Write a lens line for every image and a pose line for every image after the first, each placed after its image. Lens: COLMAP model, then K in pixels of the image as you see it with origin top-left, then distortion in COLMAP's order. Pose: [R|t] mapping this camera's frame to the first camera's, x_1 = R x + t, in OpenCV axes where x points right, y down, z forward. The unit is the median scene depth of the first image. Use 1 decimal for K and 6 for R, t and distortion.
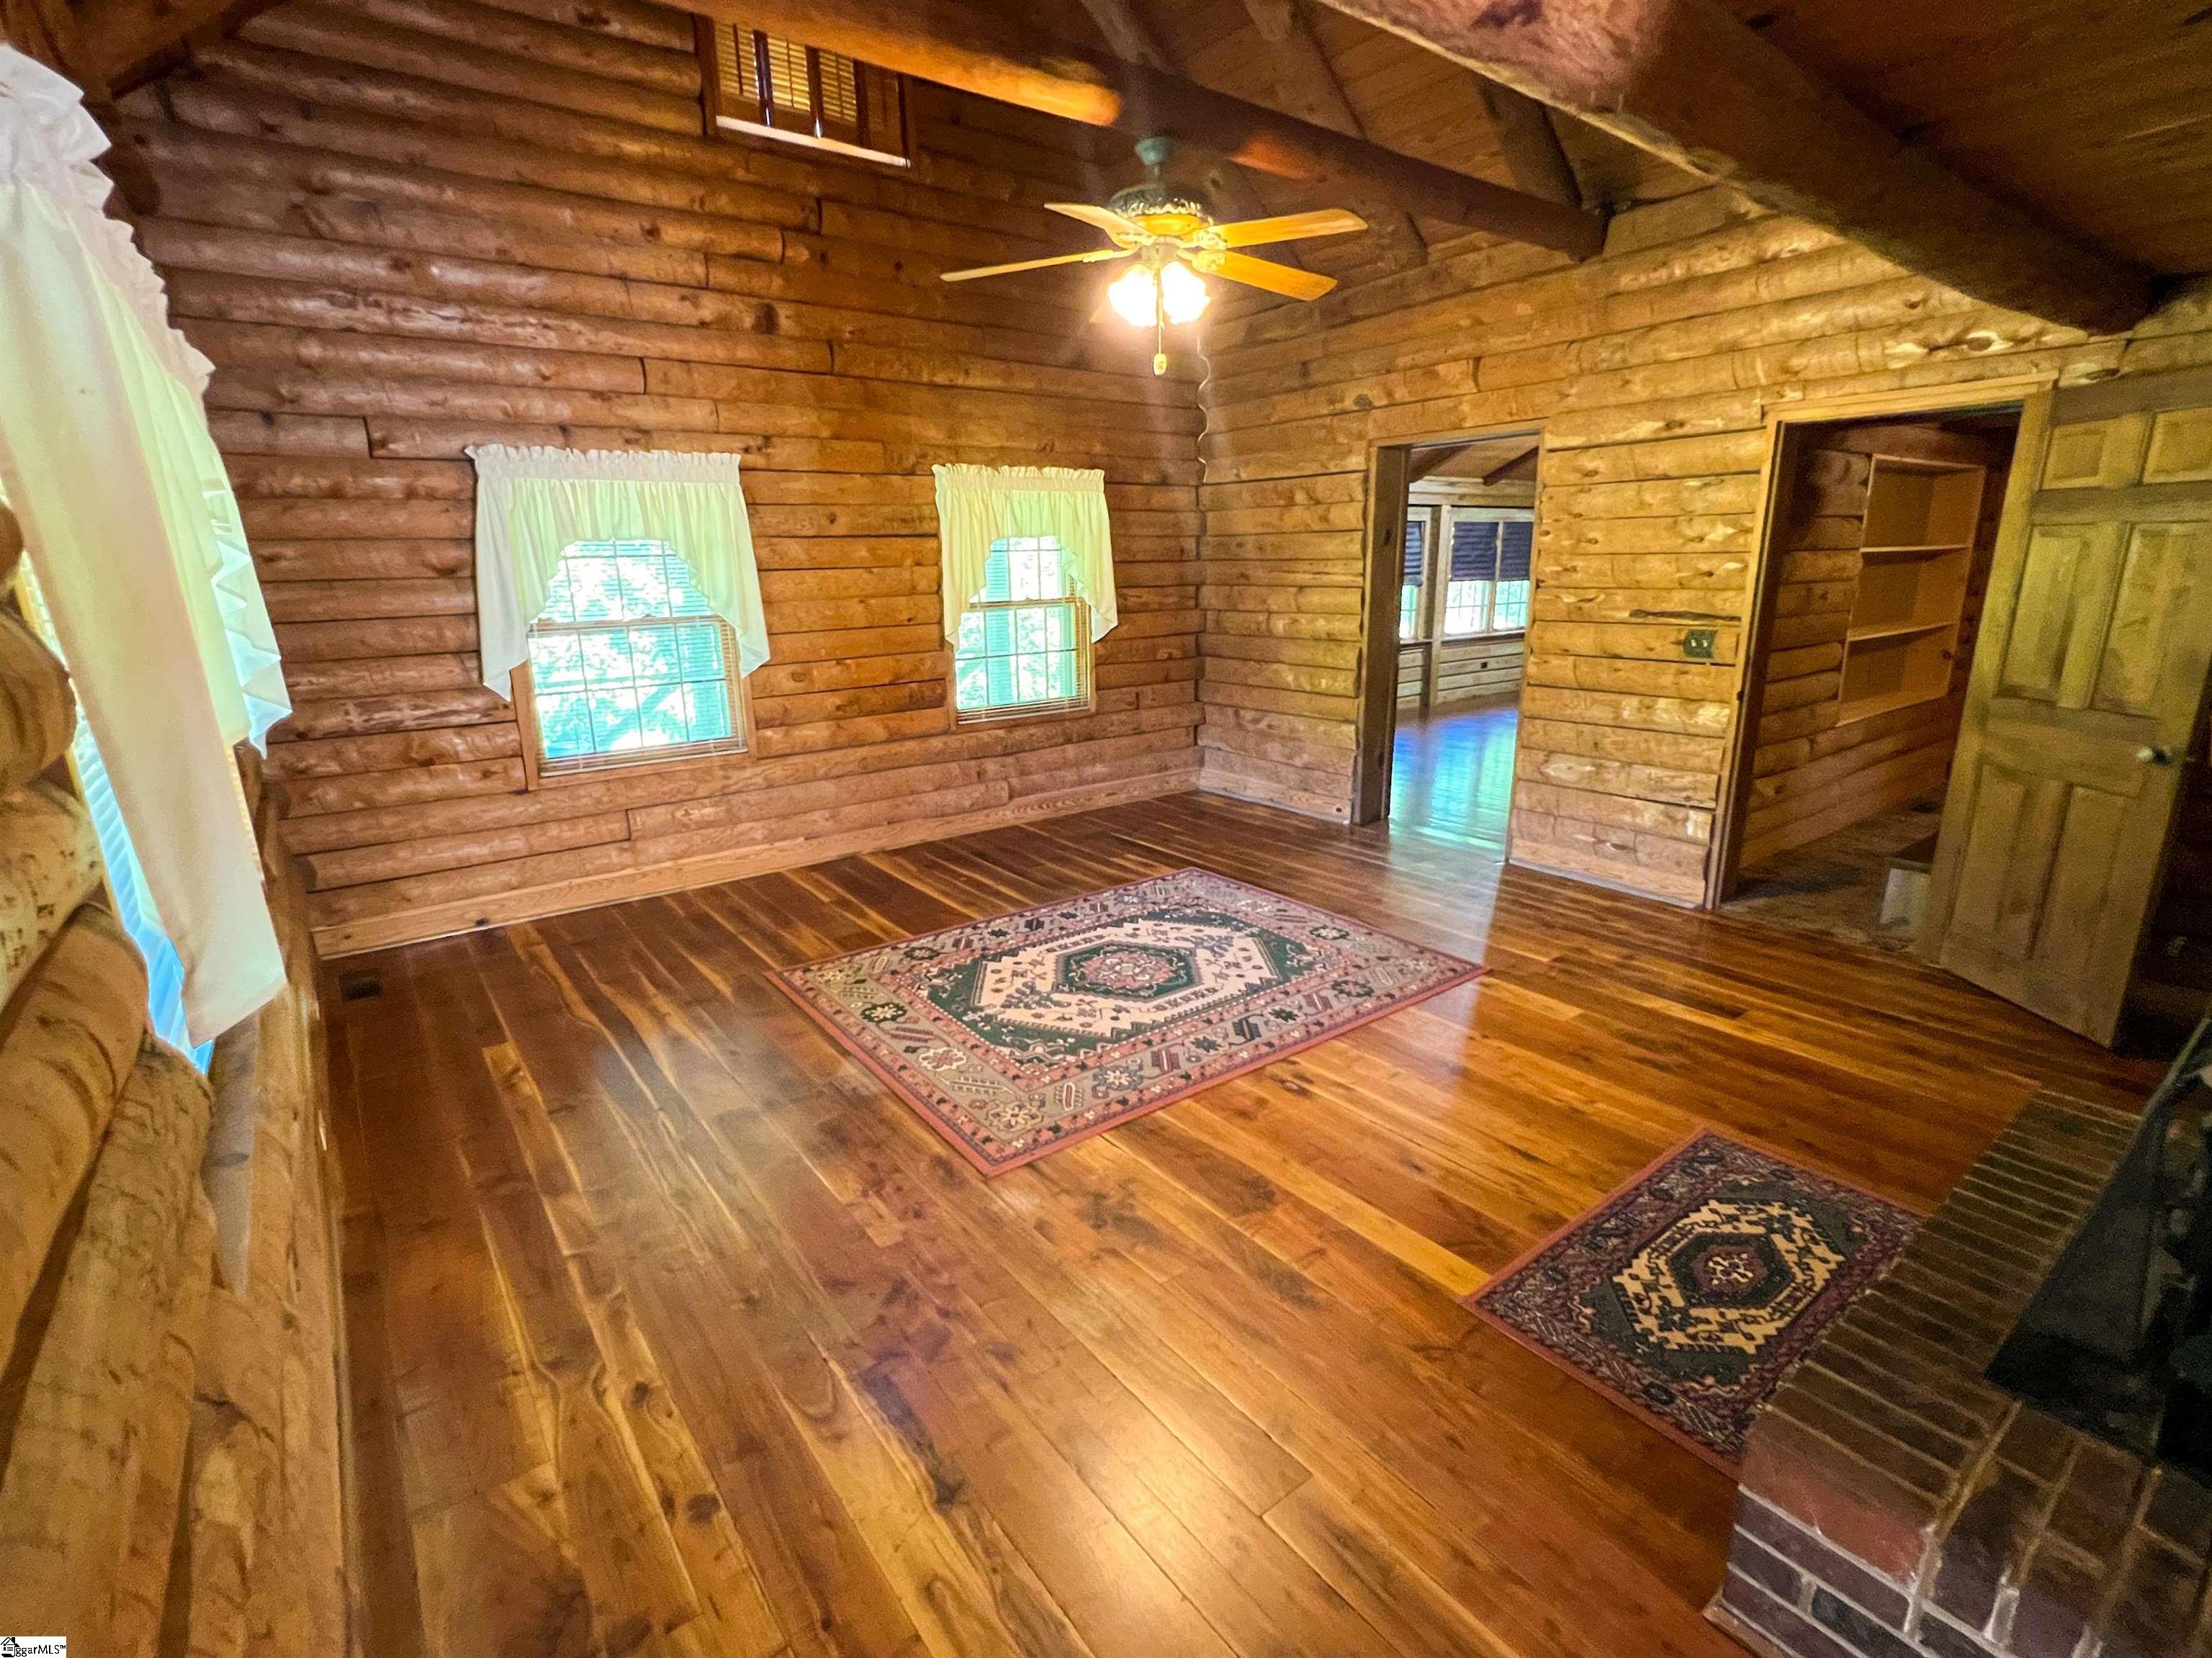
lens RADIAL K [[1027.3, 0, 1102.5], [0, 1027.3, 833.0], [0, 0, 1]] dist [-0.006393, -0.000384]
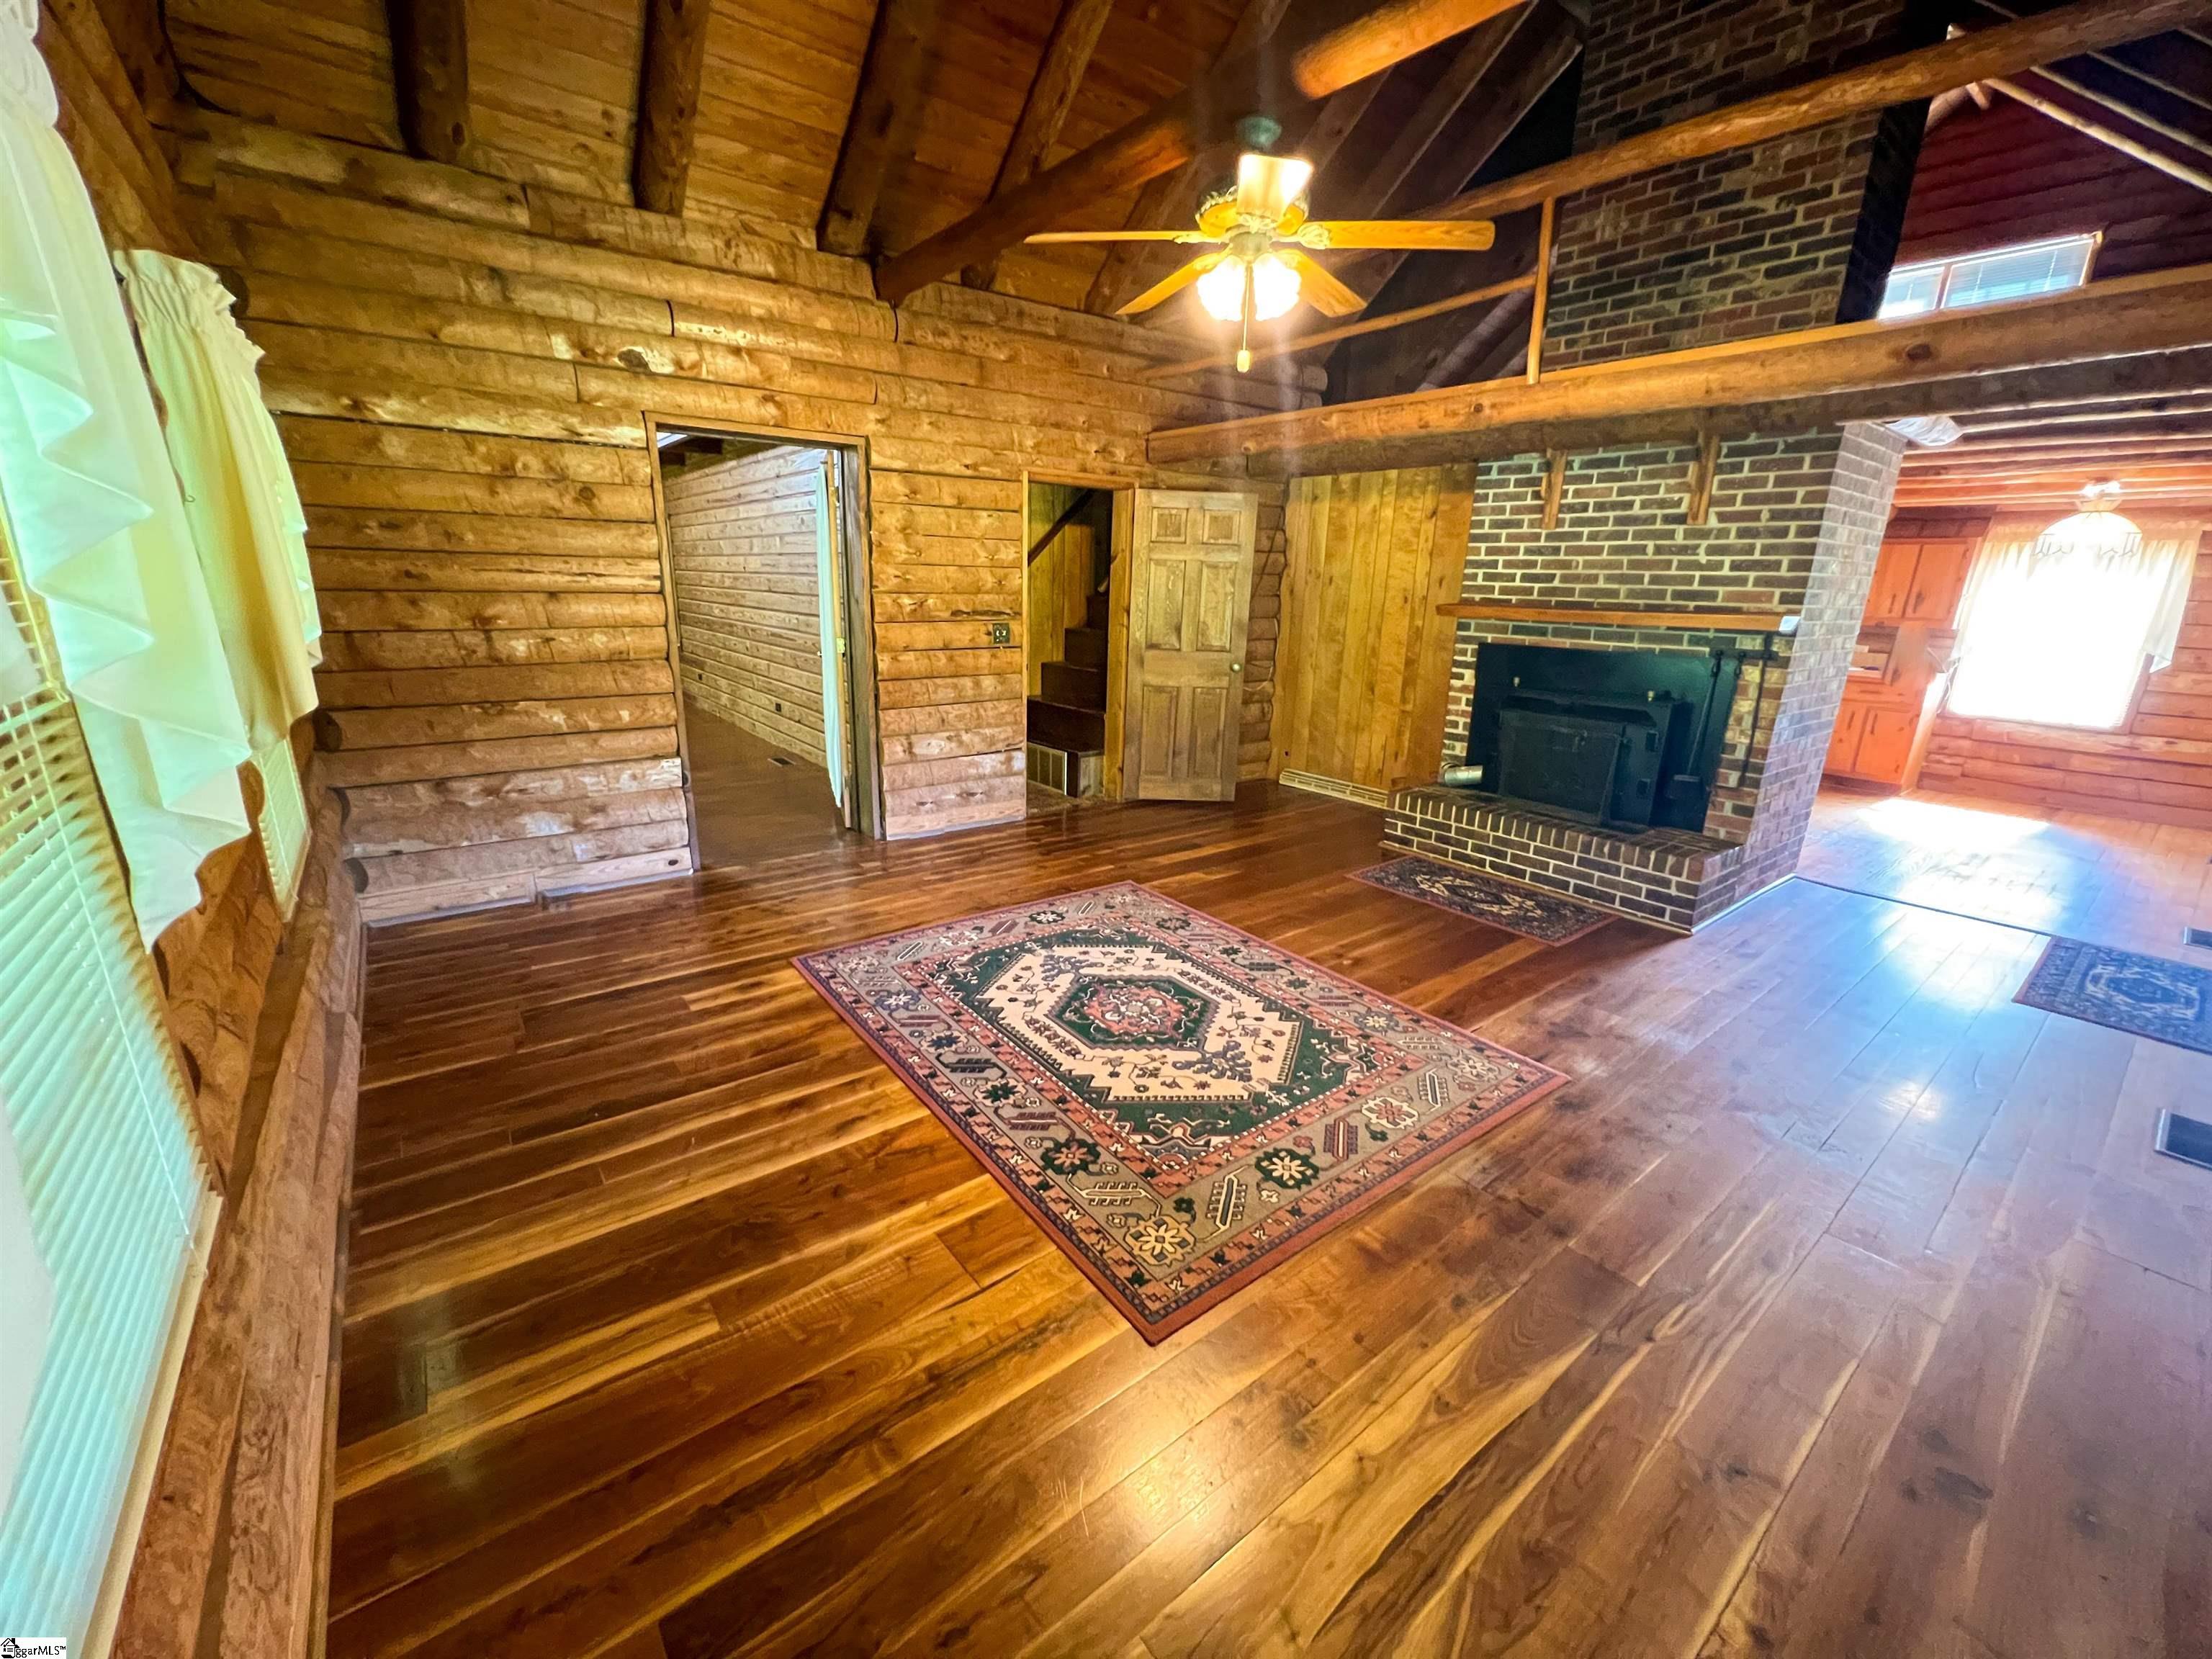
lens RADIAL K [[887.4, 0, 1091.4], [0, 887.4, 827.8], [0, 0, 1]] dist [-0.002307, -0.000349]
pose [[-0.004322, -0.254820, 0.966979, -0.690034], [0.236239, 0.939357, 0.248597, -0.222070], [-0.971685, 0.229512, 0.056139, 0.940268]]
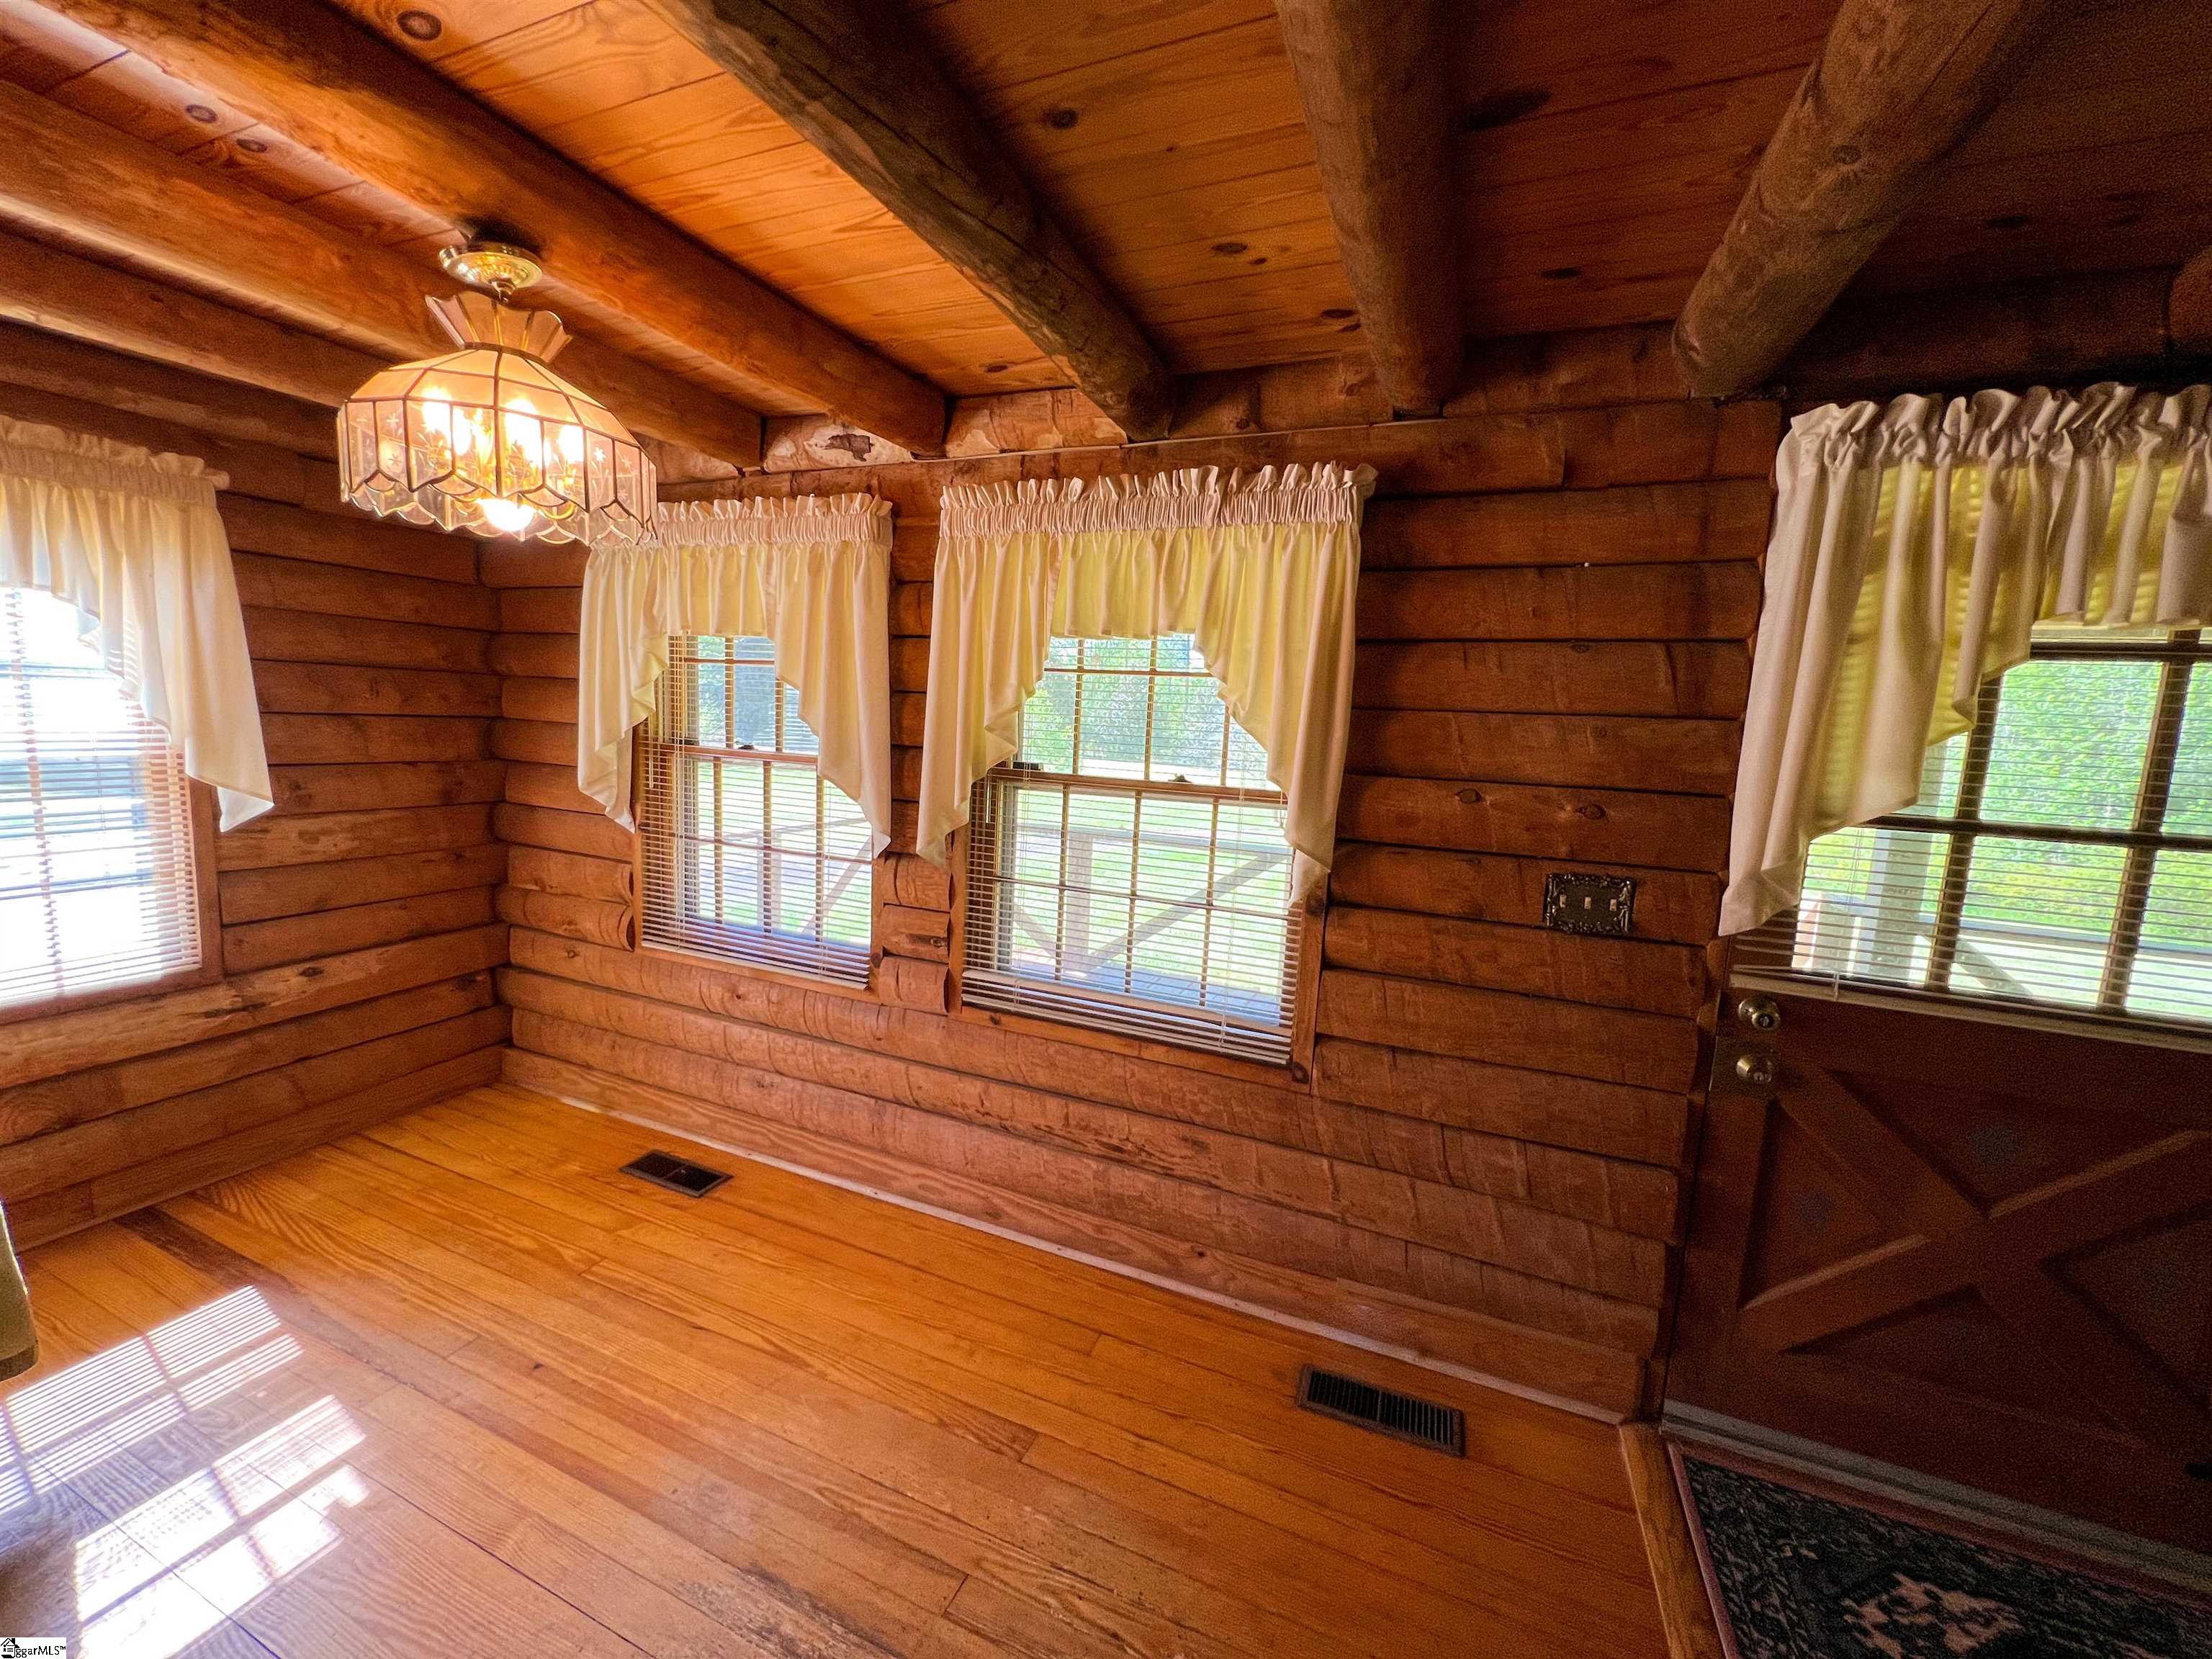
lens RADIAL K [[887.4, 0, 1093.0], [0, 887.4, 838.0], [0, 0, 1]] dist [-0.002307, -0.000349]
pose [[-0.868116, 0.046682, -0.494161, 0.602586], [-0.161930, 0.914463, 0.370857, 0.012469], [0.469204, 0.401967, -0.786301, -0.026797]]
